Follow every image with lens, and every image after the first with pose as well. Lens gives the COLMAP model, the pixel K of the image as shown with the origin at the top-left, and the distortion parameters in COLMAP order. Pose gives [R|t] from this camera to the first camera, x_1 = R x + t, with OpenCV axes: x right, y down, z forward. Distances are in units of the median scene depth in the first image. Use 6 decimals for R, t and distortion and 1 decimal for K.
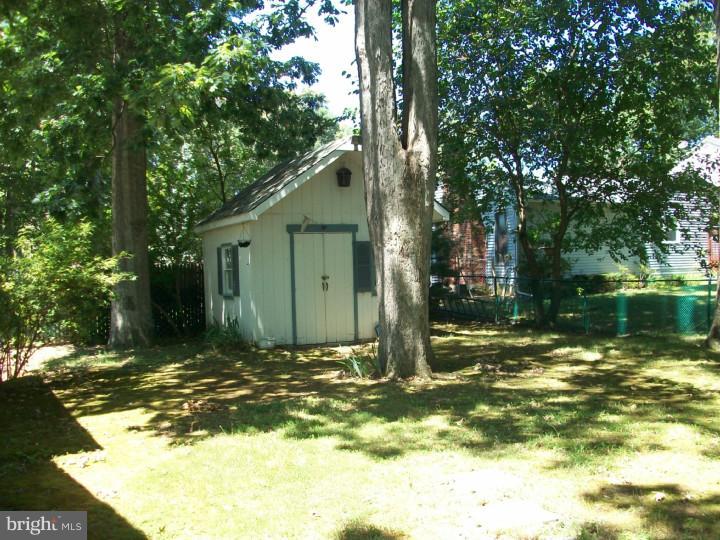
lens RADIAL K [[731.3, 0, 360.0], [0, 731.3, 270.0], [0, 0, 1]] dist [-0.154885, -0.003956]
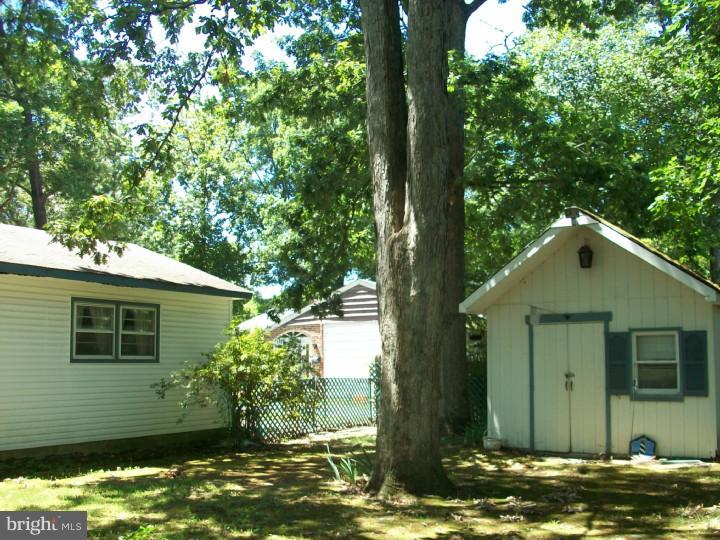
lens RADIAL K [[731.3, 0, 360.0], [0, 731.3, 270.0], [0, 0, 1]] dist [-0.154885, -0.003956]
pose [[0.477403, -0.082624, -0.874791, 0.586965], [-0.023384, 0.994022, -0.106646, -0.017011], [0.878373, 0.071369, 0.472617, 0.383012]]
